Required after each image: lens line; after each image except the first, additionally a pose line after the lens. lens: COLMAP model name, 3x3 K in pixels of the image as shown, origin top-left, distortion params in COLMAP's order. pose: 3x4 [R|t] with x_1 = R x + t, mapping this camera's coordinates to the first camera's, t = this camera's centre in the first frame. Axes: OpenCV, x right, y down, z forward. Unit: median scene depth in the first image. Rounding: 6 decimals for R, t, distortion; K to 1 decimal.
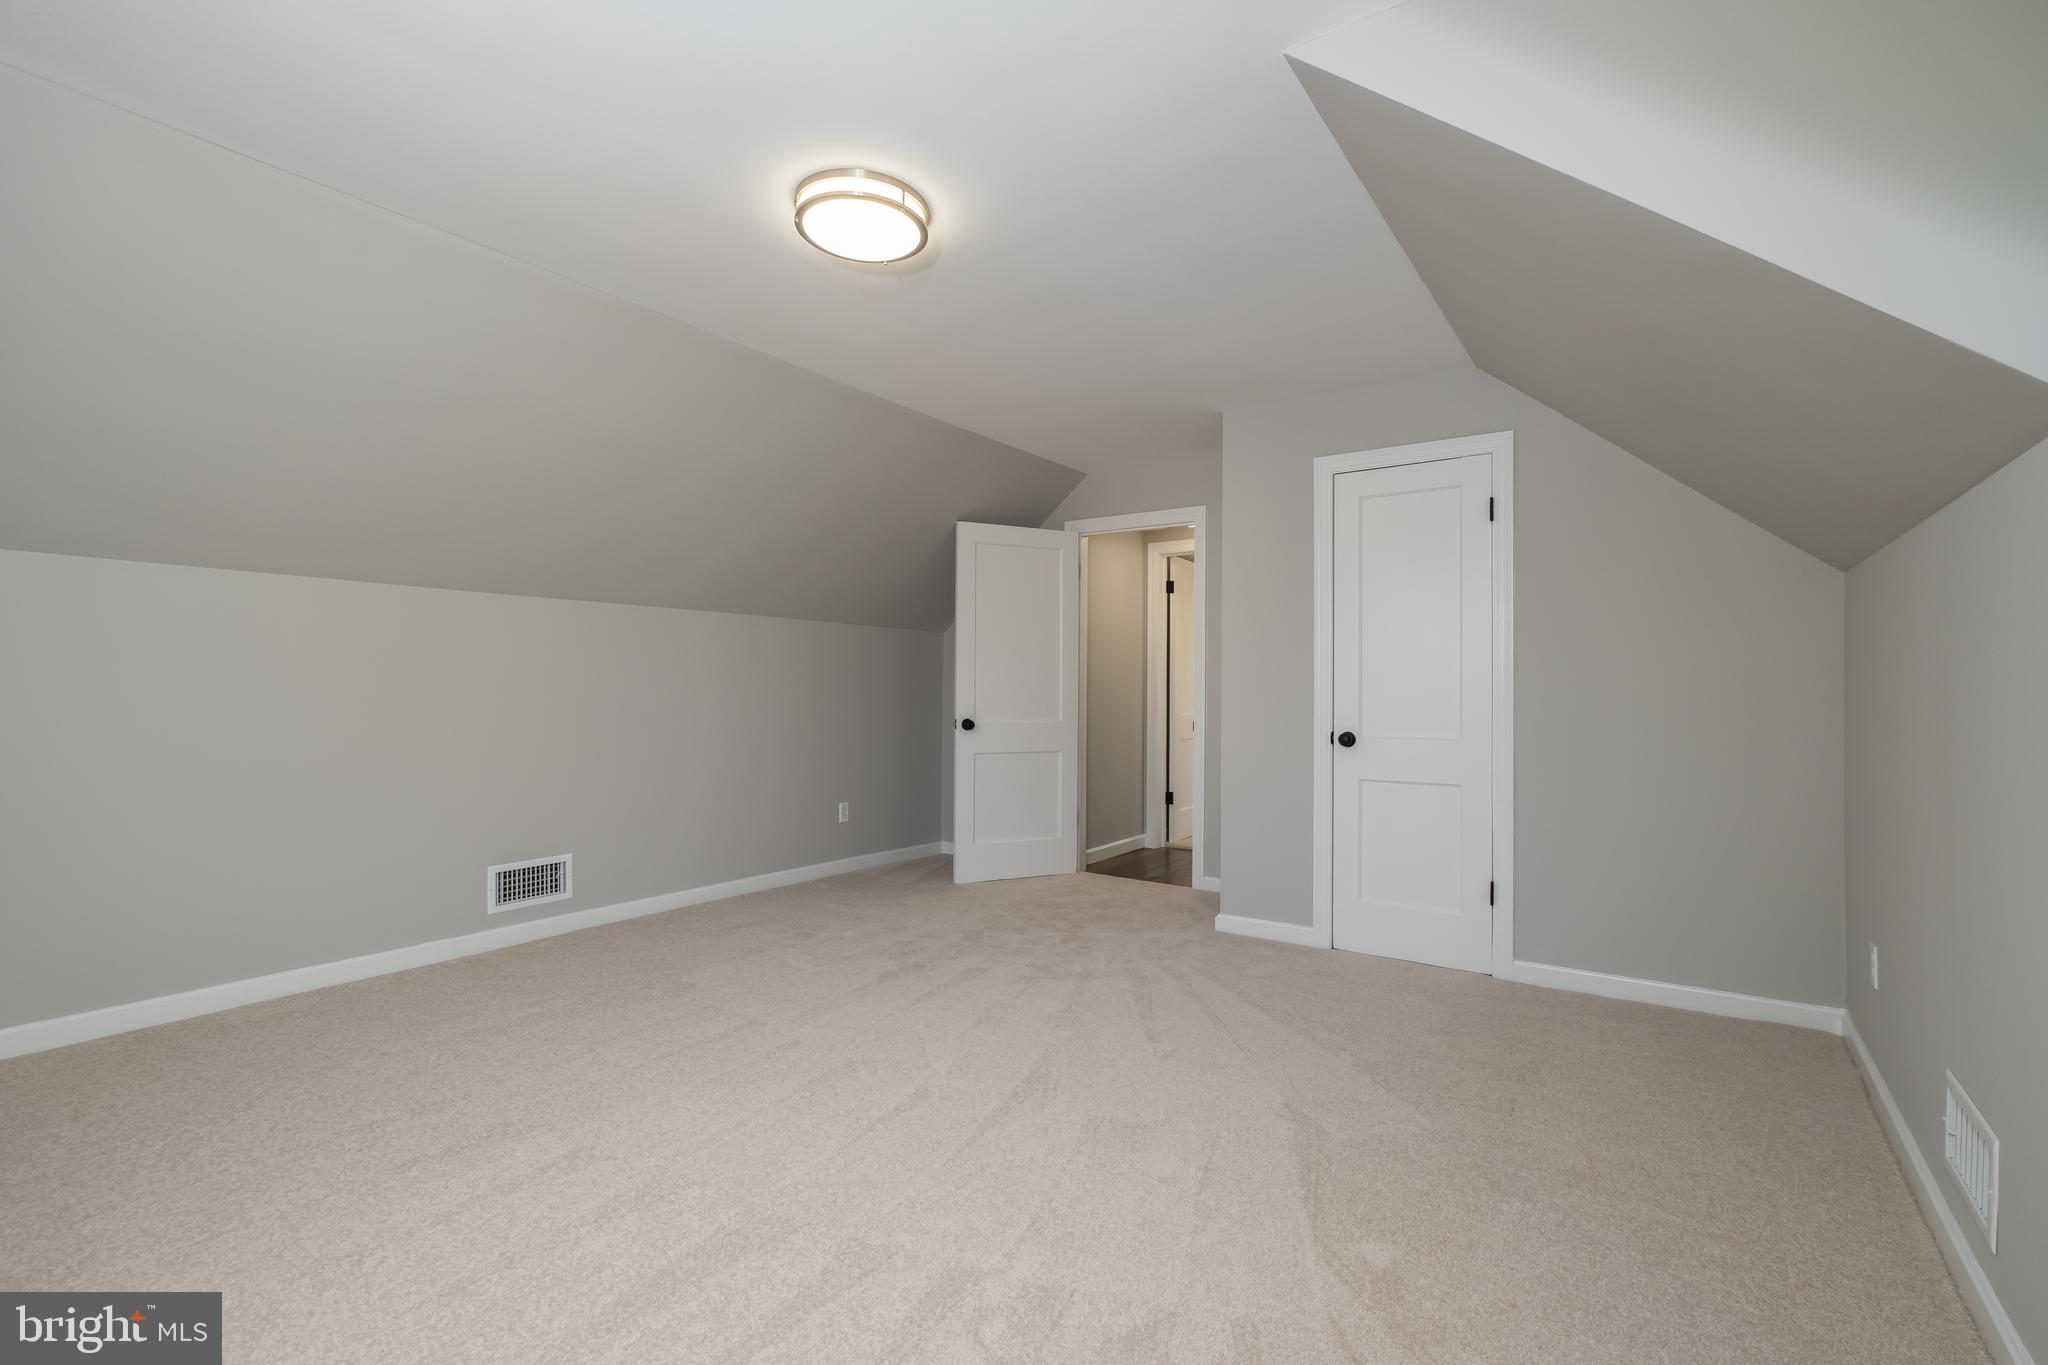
lens RADIAL K [[909.5, 0, 1050.6], [0, 909.5, 676.5], [0, 0, 1]] dist [0.003200, -0.000167]
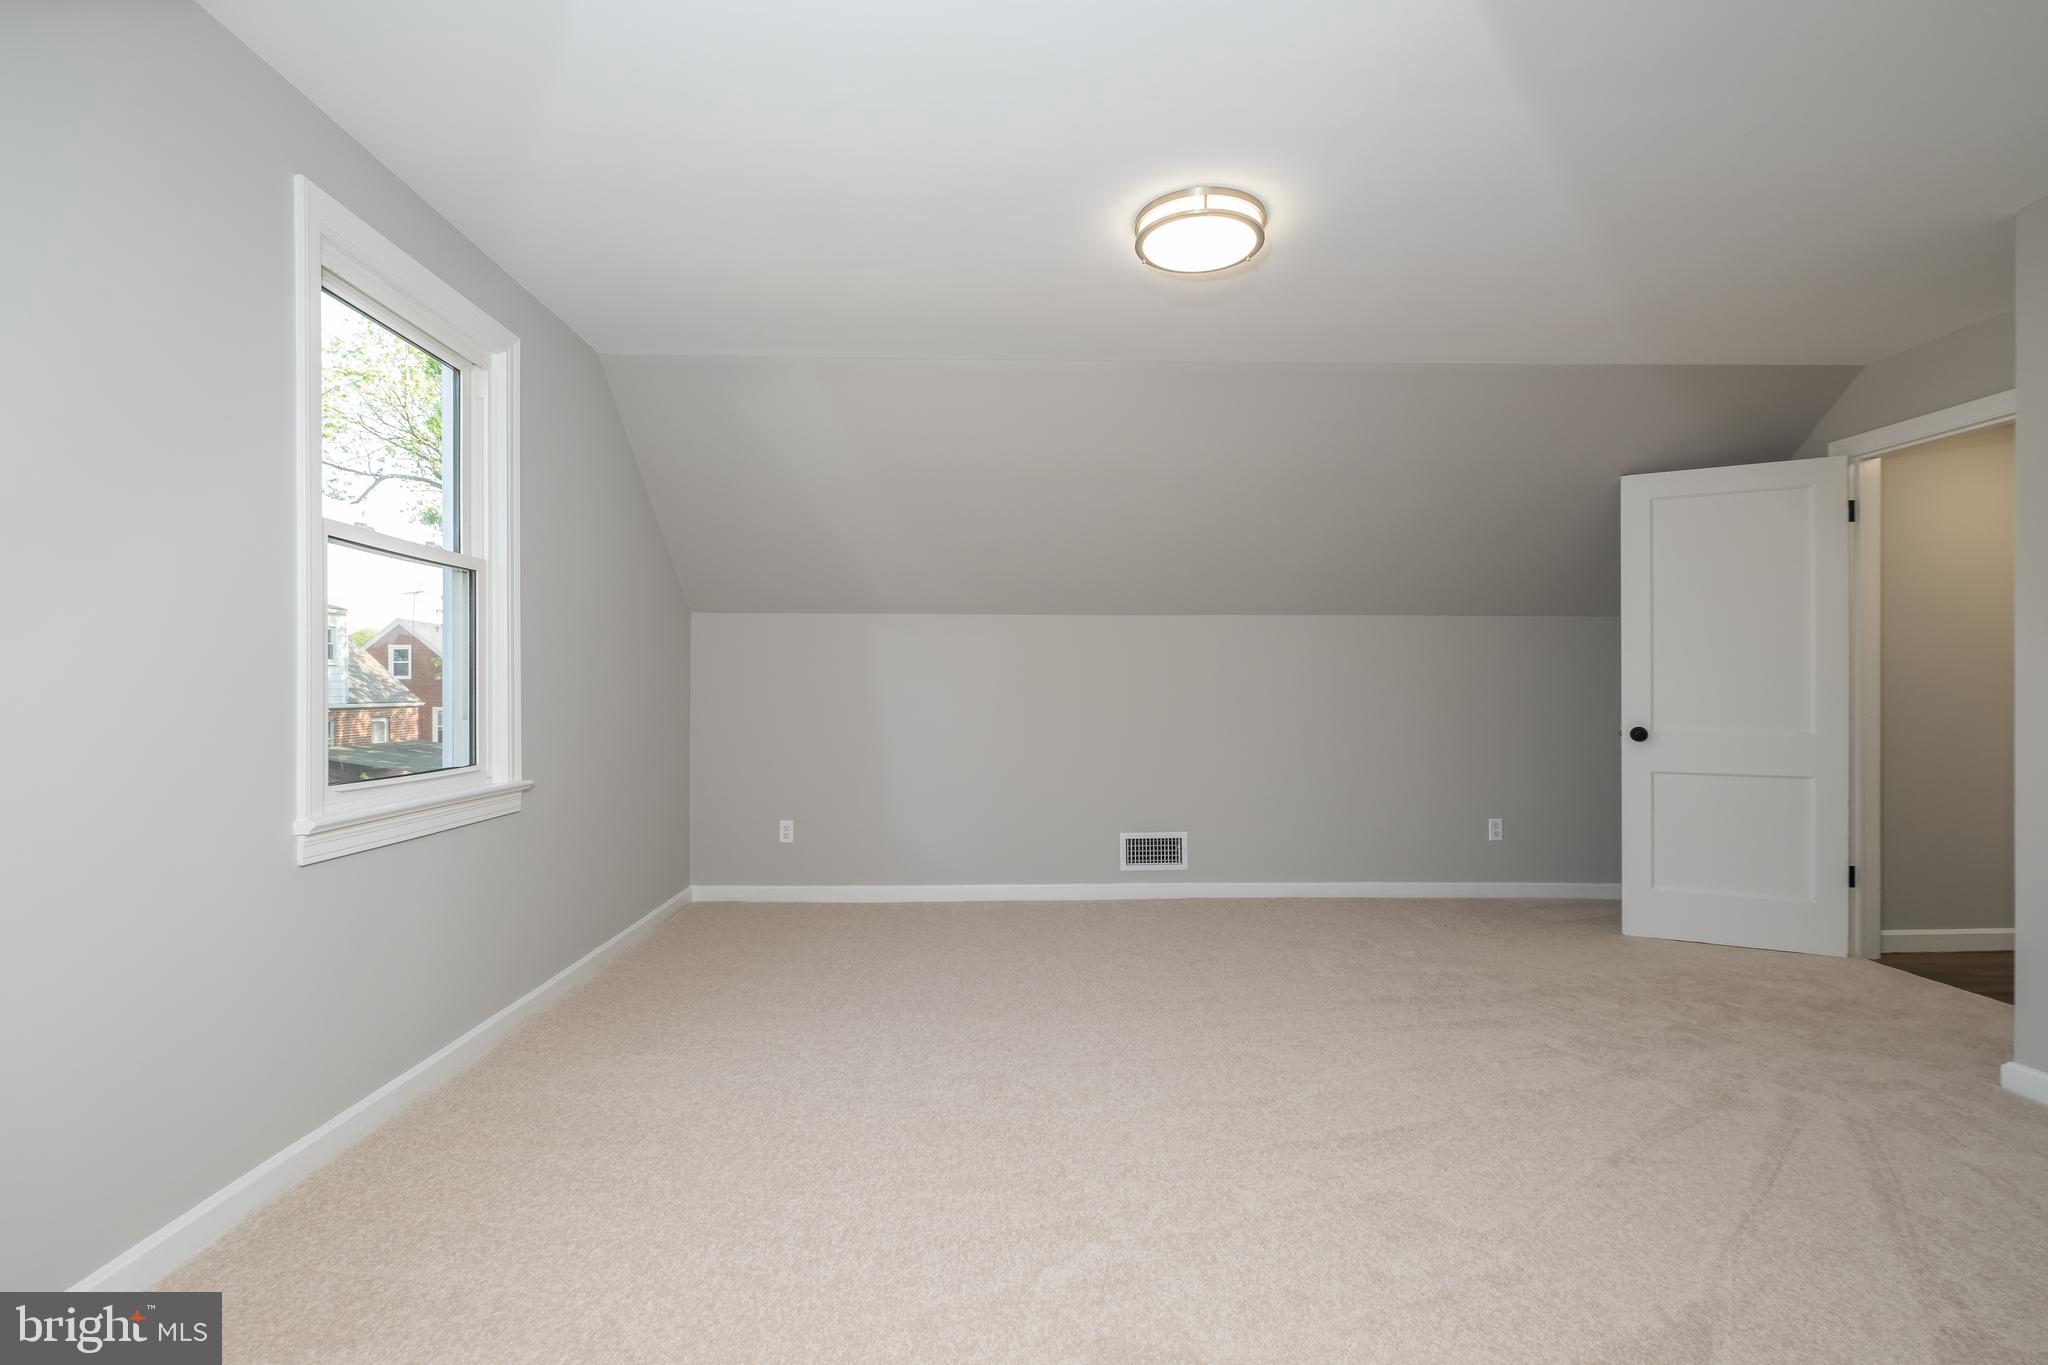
lens RADIAL K [[942.1, 0, 1024.0], [0, 942.1, 682.5], [0, 0, 1]] dist [0.020029, -0.013411]
pose [[0.586288, -0.013939, -0.809983, 0.333989], [0.014583, 0.999872, -0.006651, 0.008197], [0.809972, -0.007912, 0.586416, 0.124496]]
